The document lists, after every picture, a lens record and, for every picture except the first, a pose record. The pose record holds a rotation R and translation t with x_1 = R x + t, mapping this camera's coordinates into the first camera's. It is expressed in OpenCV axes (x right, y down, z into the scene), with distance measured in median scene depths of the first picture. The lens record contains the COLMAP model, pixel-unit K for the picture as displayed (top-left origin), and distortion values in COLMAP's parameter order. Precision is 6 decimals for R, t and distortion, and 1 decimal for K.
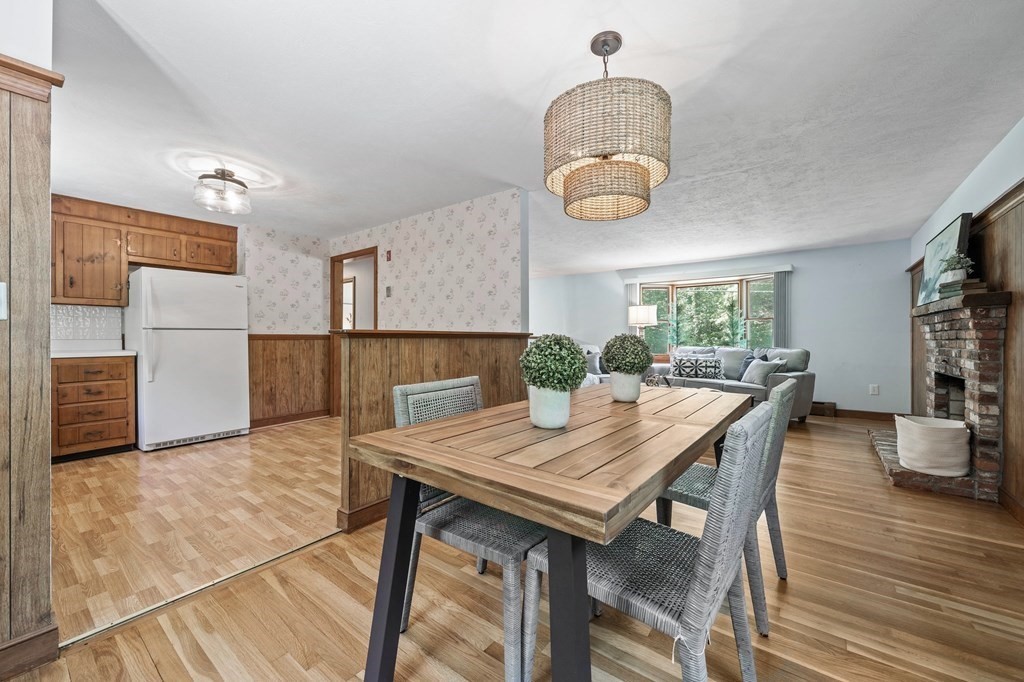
lens RADIAL K [[404.3, 0, 513.0], [0, 404.3, 332.0], [0, 0, 1]] dist [-0.003891, -0.000111]
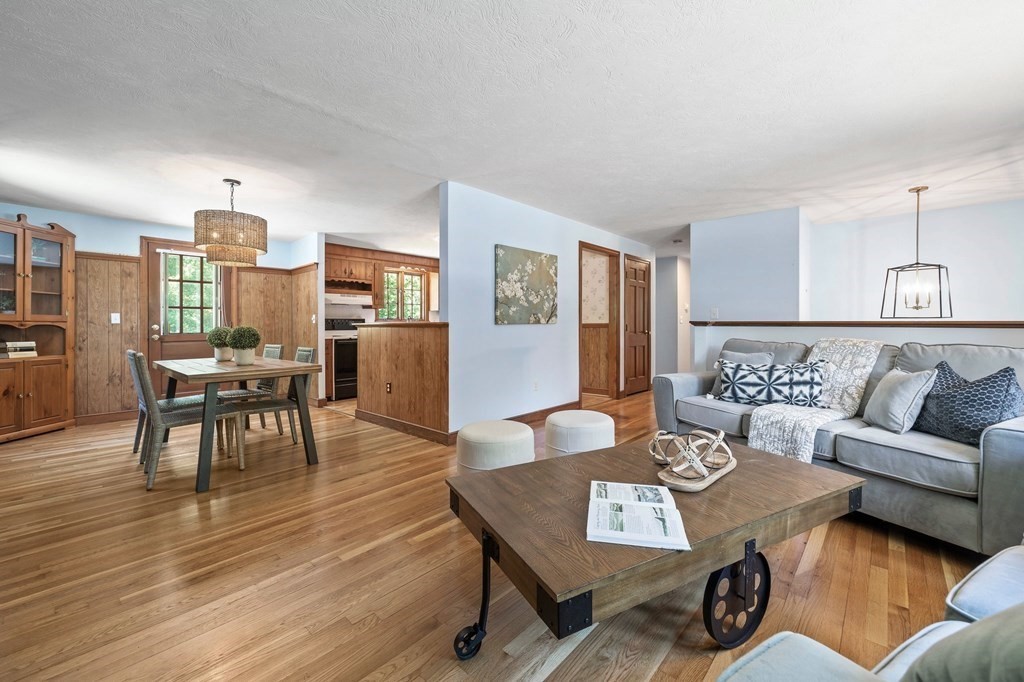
lens RADIAL K [[404.3, 0, 514.5], [0, 404.3, 332.3], [0, 0, 1]] dist [-0.003891, -0.000111]
pose [[-0.093111, 0.015388, -0.995537, 0.774438], [0.018301, 0.999738, 0.013741, 0.013146], [0.995488, -0.016940, -0.093368, 0.966238]]
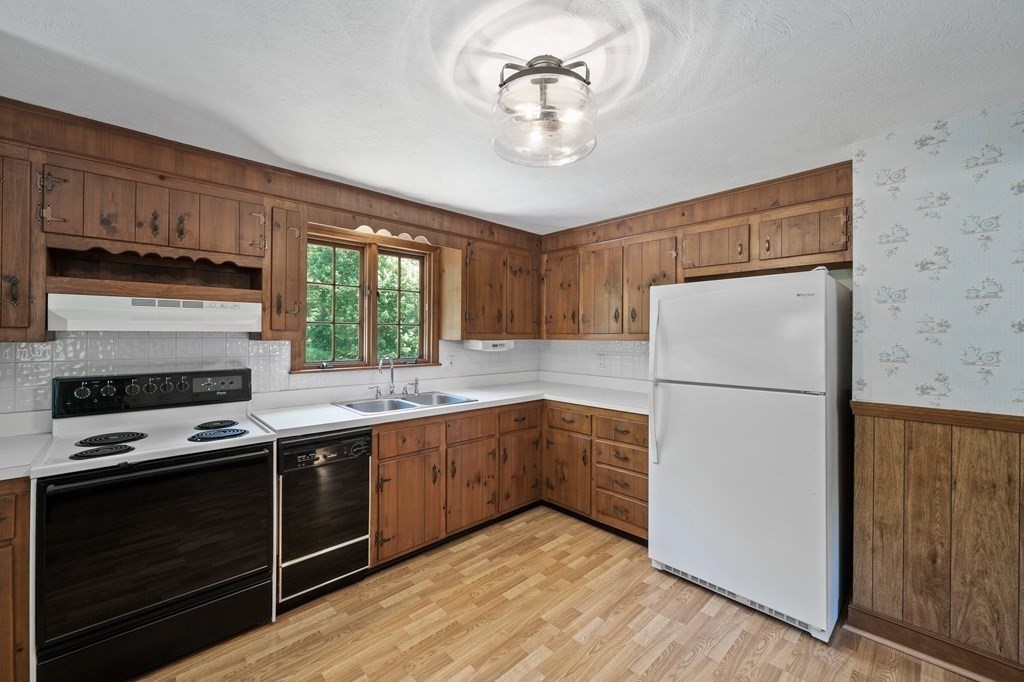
lens RADIAL K [[404.3, 0, 515.4], [0, 404.3, 336.1], [0, 0, 1]] dist [-0.003891, -0.000111]
pose [[-0.161356, 0.000594, -0.986896, -0.180058], [0.007528, 0.999971, -0.000629, -0.064960], [0.986868, -0.007531, -0.161356, 0.706585]]
